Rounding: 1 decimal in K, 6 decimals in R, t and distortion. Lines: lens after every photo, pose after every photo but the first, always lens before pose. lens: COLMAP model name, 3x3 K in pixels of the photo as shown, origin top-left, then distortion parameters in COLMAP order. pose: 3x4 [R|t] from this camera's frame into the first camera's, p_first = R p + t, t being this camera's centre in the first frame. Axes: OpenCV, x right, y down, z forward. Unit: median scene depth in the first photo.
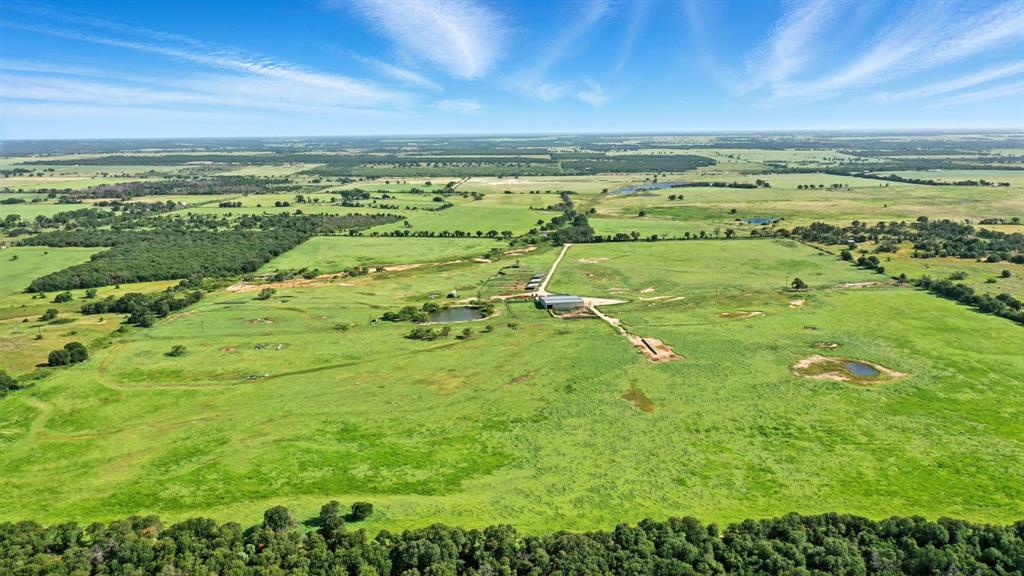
lens RADIAL K [[803.5, 0, 512.0], [0, 803.5, 288.0], [0, 0, 1]] dist [0.003630, 0.003797]
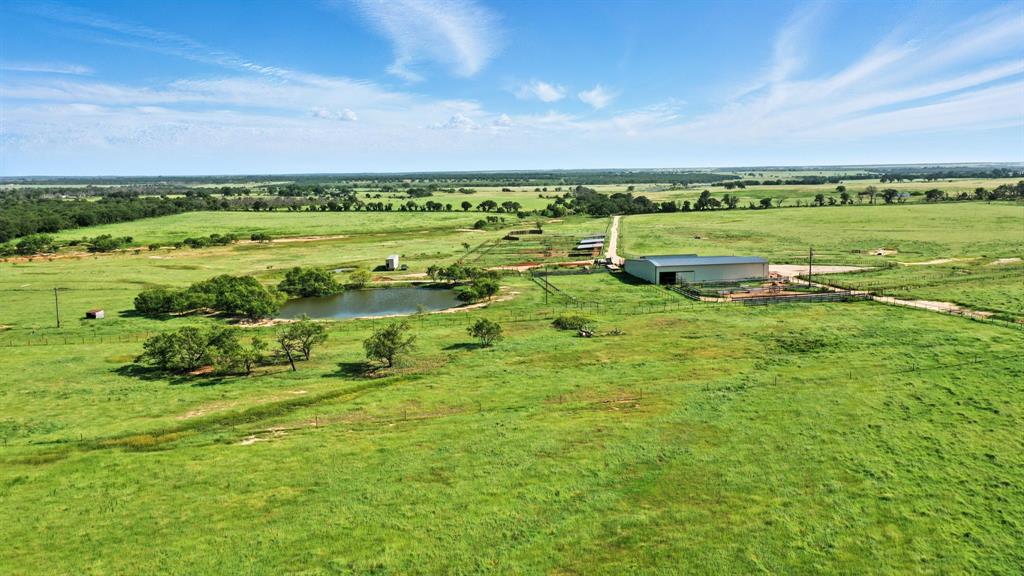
lens RADIAL K [[803.5, 0, 512.0], [0, 803.5, 288.0], [0, 0, 1]] dist [0.003630, 0.003797]
pose [[0.999949, -0.004790, 0.008866, -0.012328], [0.005229, 0.998727, -0.050164, 0.027379], [-0.008614, 0.050208, 0.998702, 0.420477]]
